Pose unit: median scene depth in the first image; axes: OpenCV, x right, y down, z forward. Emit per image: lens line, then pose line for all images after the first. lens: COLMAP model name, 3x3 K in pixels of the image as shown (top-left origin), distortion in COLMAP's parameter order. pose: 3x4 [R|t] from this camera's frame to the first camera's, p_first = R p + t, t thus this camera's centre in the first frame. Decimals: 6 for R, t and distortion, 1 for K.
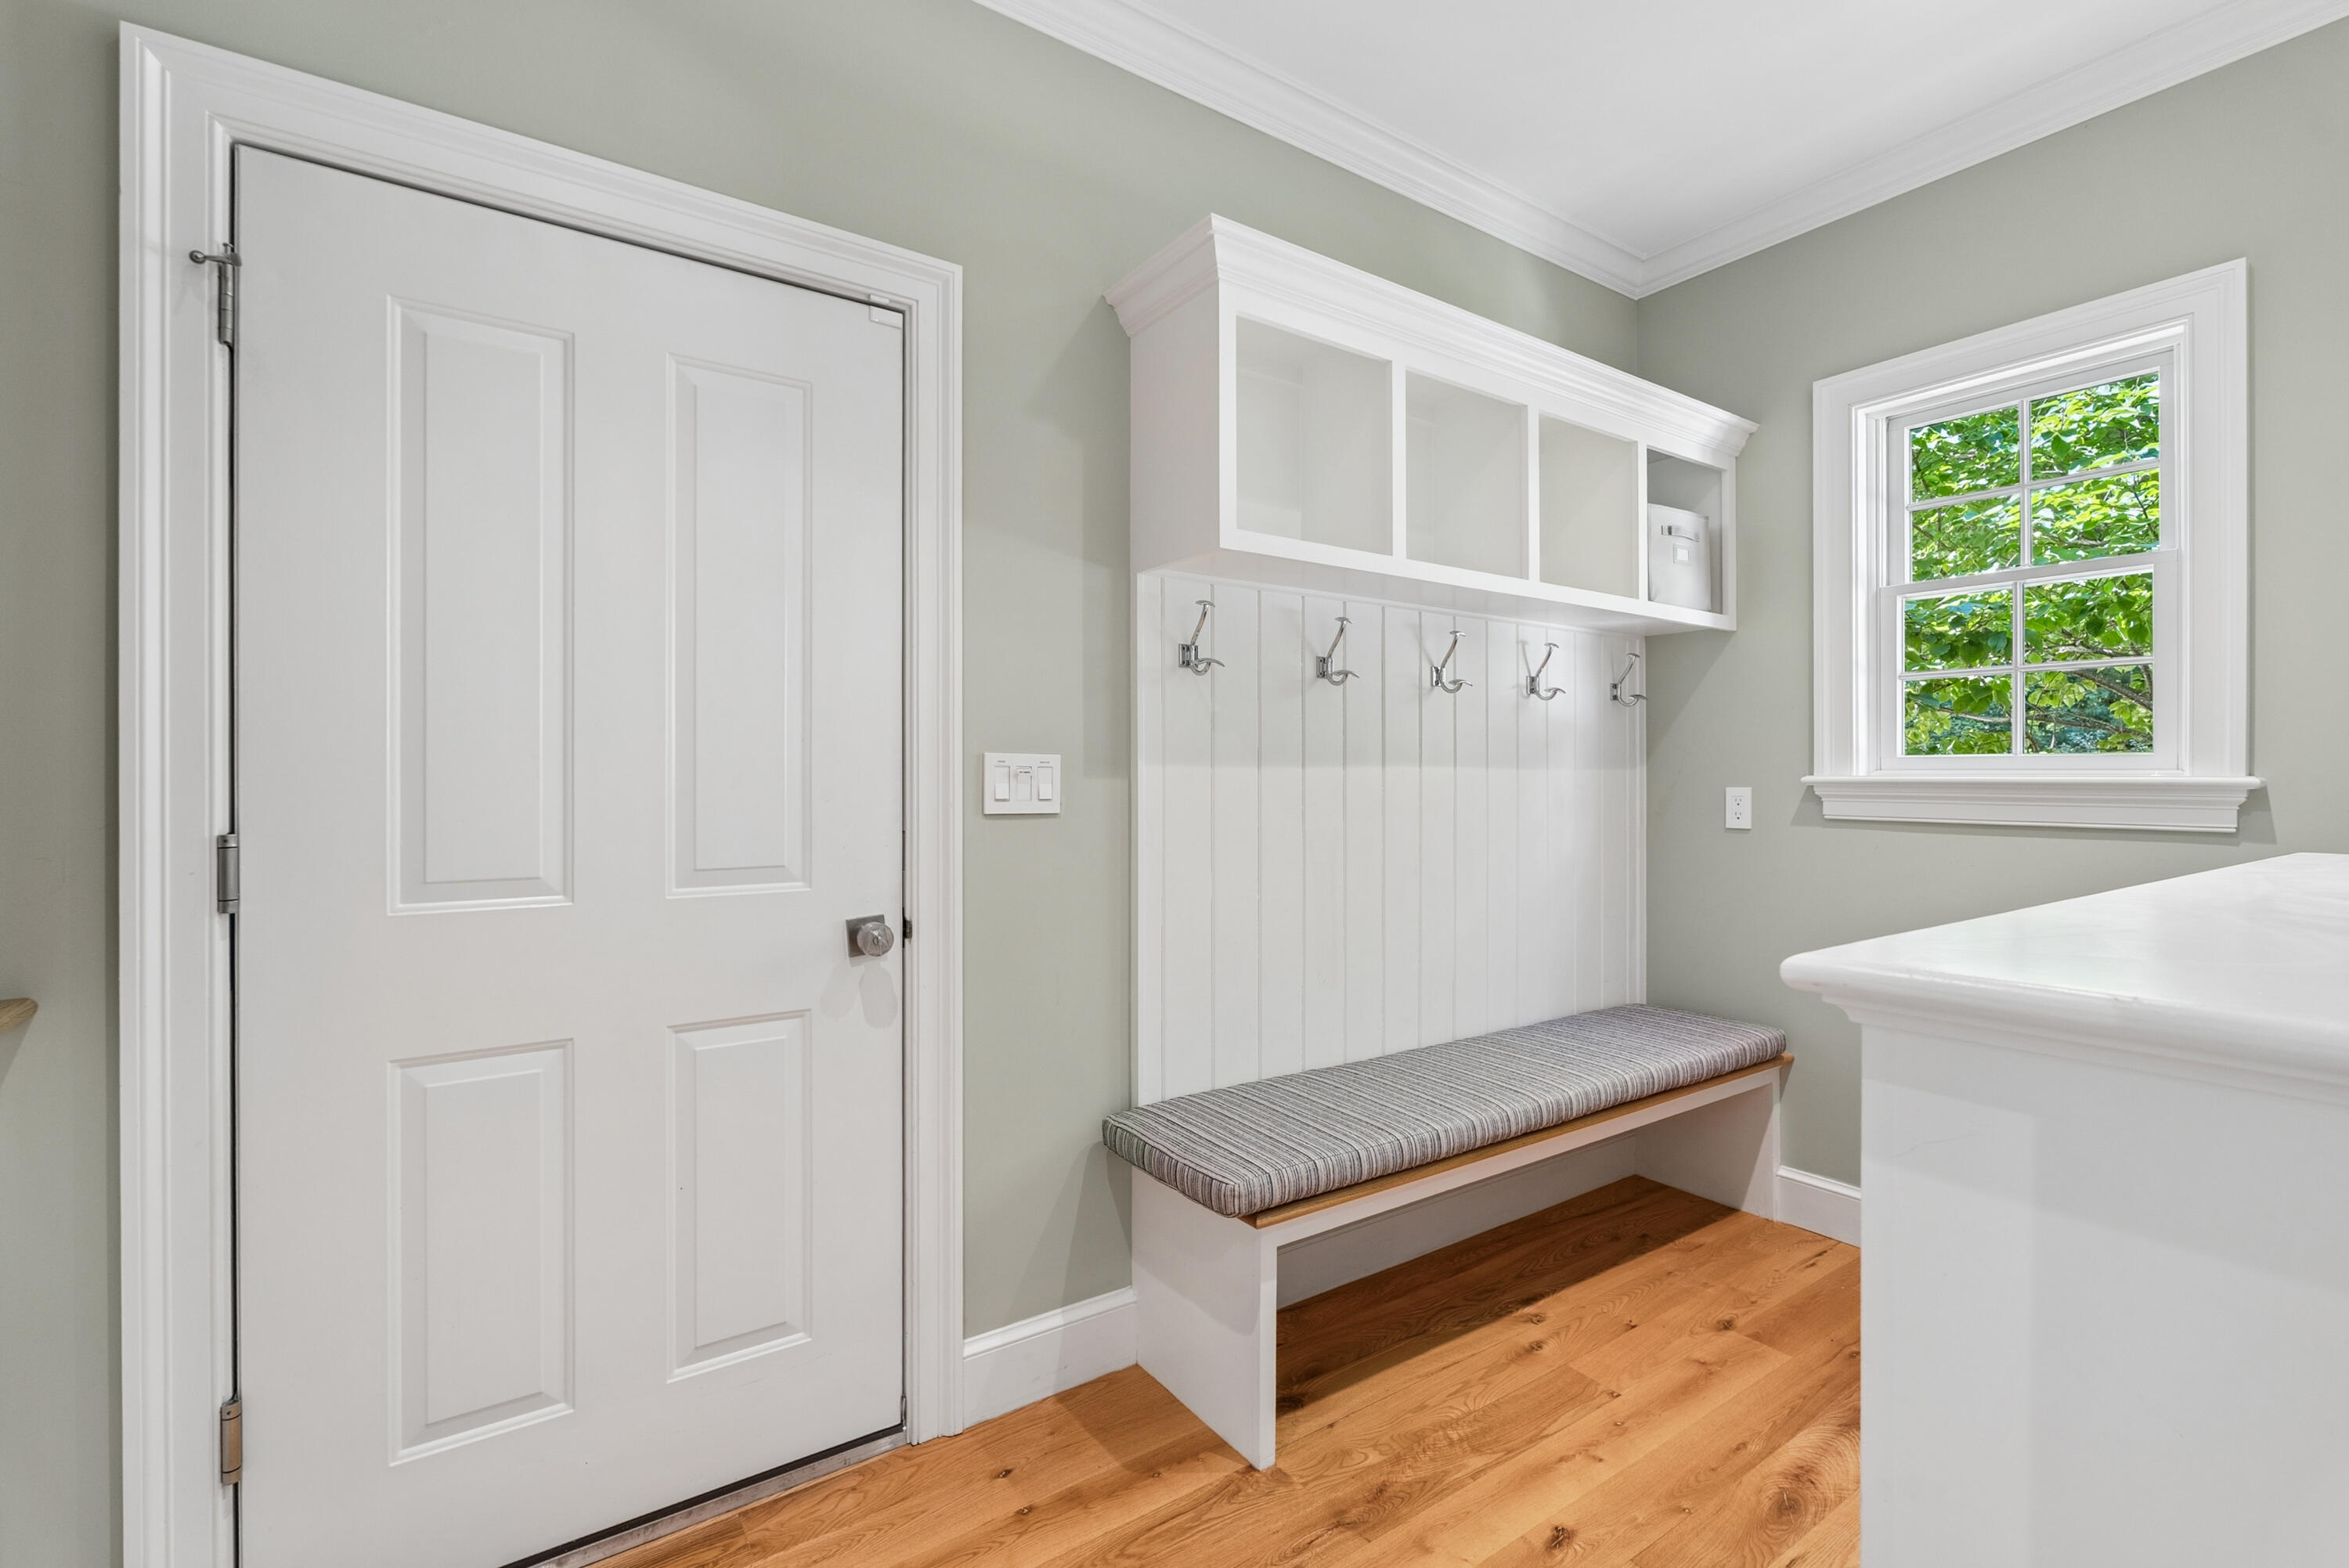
lens RADIAL K [[1044.3, 0, 1176.4], [0, 1044.3, 781.2], [0, 0, 1]] dist [-0.000990, 0.000006]
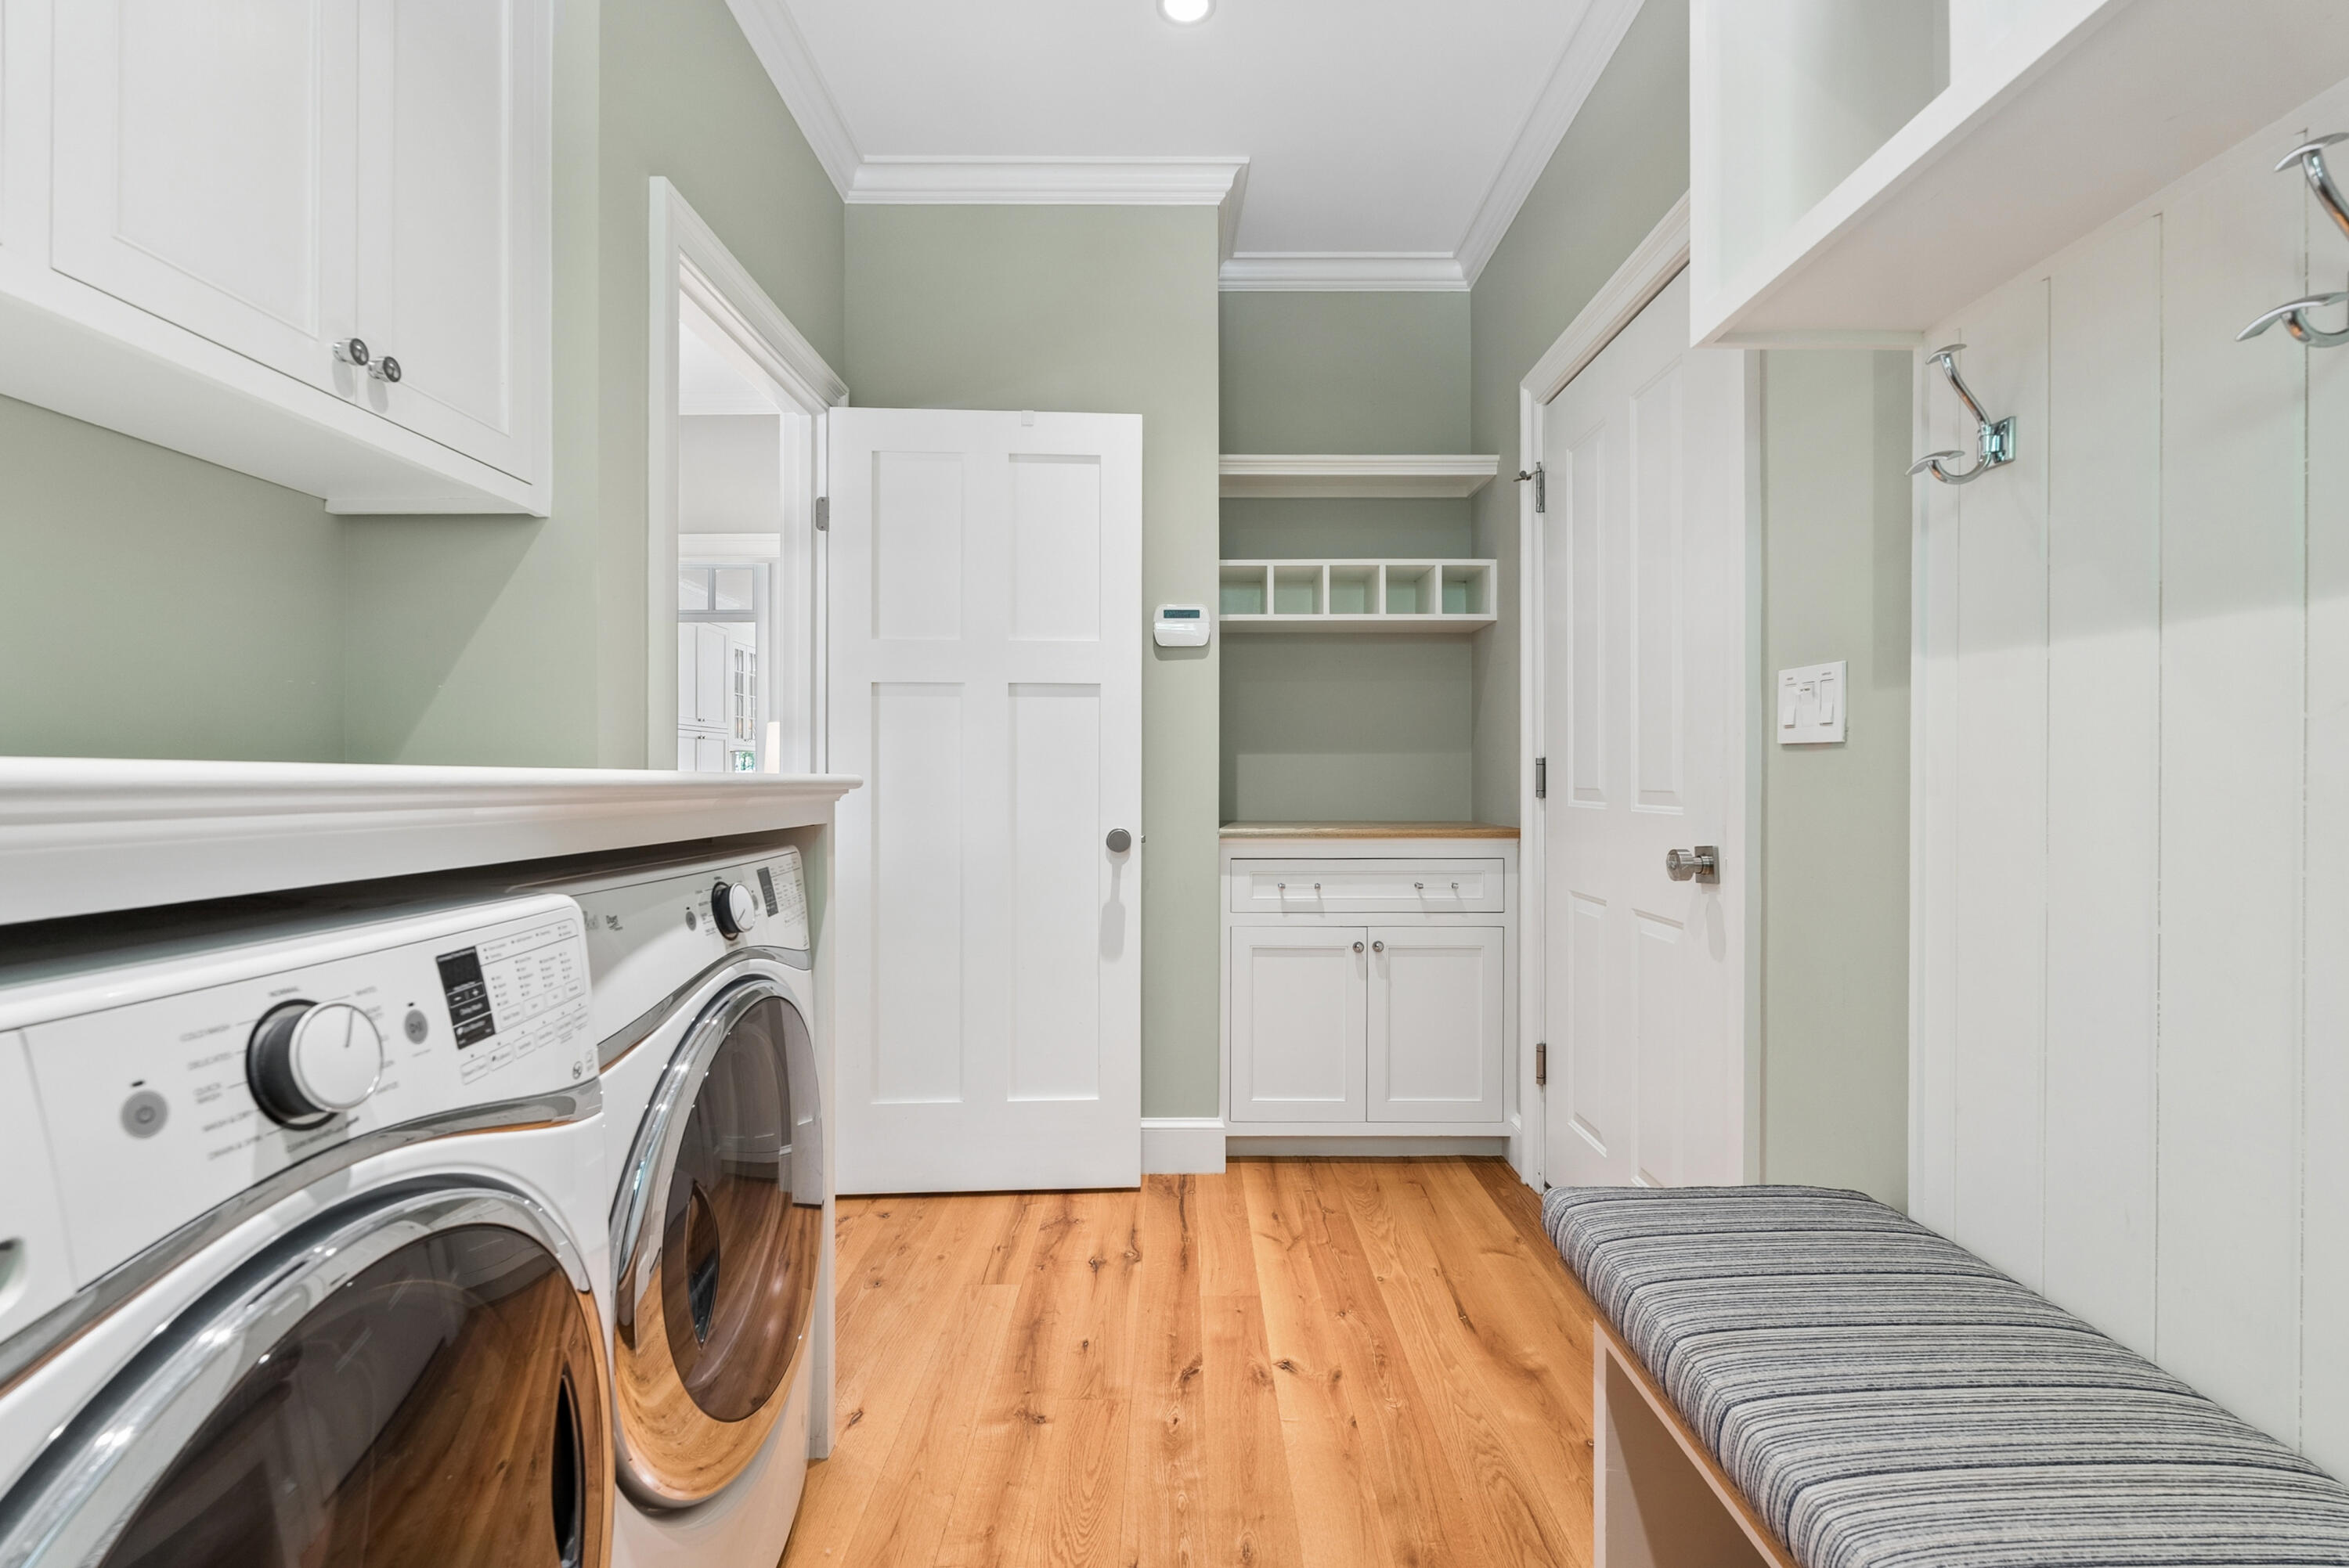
lens RADIAL K [[1044.3, 0, 1179.1], [0, 1044.3, 777.1], [0, 0, 1]] dist [-0.000990, 0.000006]
pose [[-0.574761, 0.002595, -0.818318, 0.746137], [0.000943, 0.999996, 0.002509, 0.053330], [0.818321, 0.000670, -0.574761, 1.044673]]
